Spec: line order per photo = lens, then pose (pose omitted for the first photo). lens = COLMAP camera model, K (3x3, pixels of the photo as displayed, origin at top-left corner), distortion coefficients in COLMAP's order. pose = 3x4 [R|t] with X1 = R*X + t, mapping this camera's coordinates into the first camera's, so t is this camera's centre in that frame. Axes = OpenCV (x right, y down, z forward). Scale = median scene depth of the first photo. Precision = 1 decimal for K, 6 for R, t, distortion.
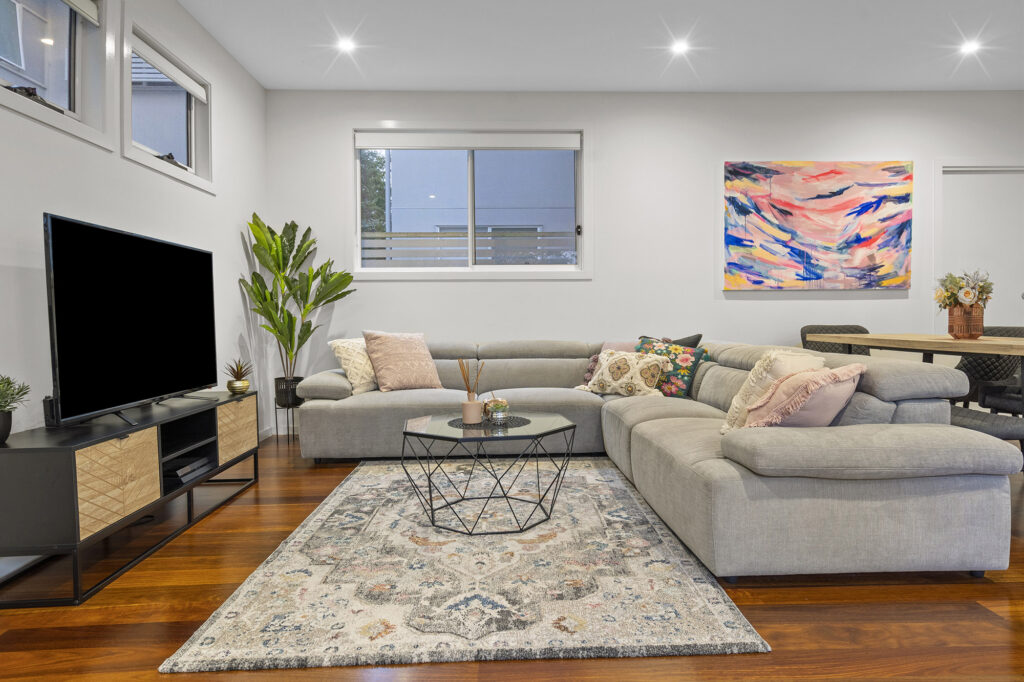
lens RADIAL K [[620.3, 0, 512.0], [0, 620.3, 341.0], [0, 0, 1]] dist [0.005861, 0.002096]
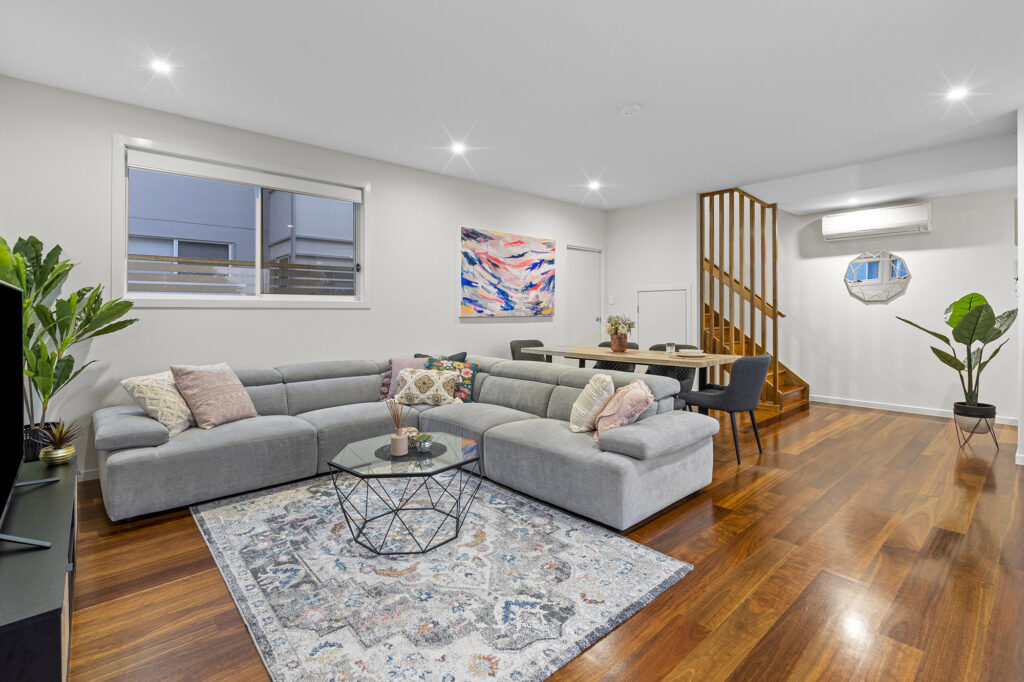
lens RADIAL K [[475.6, 0, 511.5], [0, 475.6, 313.0], [0, 0, 1]] dist [-0.003637, 0.000050]
pose [[0.771810, 0.003248, 0.635844, -0.310057], [0.023221, 0.999176, -0.033291, -0.063639], [-0.635429, 0.040459, 0.771099, 0.114763]]
